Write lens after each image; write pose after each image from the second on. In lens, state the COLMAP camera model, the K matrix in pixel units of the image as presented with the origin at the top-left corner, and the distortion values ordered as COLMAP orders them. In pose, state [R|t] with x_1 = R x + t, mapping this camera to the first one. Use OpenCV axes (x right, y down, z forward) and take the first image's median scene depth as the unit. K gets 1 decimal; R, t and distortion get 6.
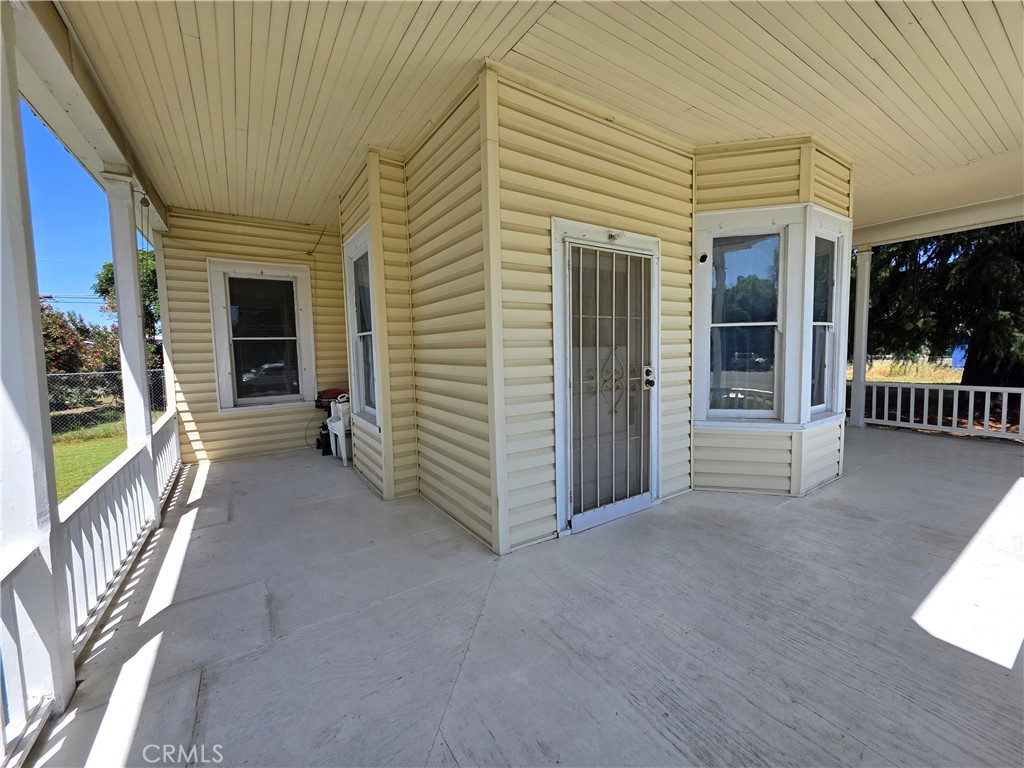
lens RADIAL K [[410.5, 0, 514.2], [0, 410.5, 379.5], [0, 0, 1]] dist [0.003126, 0.000686]
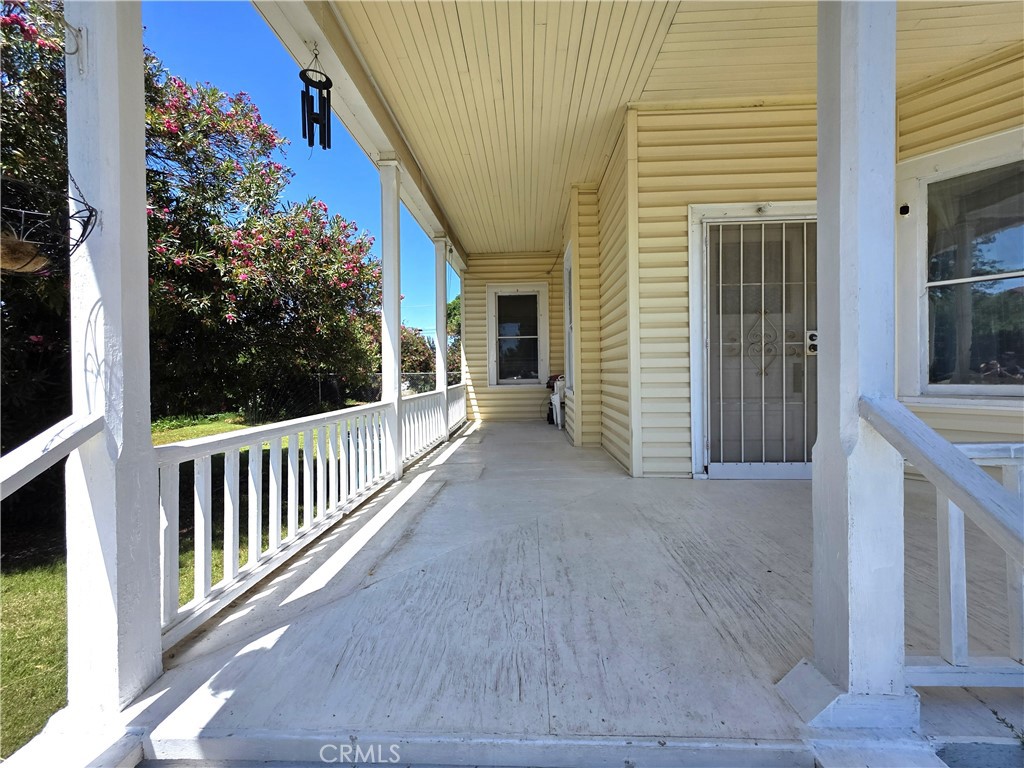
lens RADIAL K [[410.5, 0, 510.4], [0, 410.5, 380.6], [0, 0, 1]] dist [0.003126, 0.000686]
pose [[0.808662, 0.020201, -0.587927, 0.334203], [-0.047568, 0.998383, -0.031124, 0.157587], [0.586347, 0.053135, 0.808315, -0.221781]]
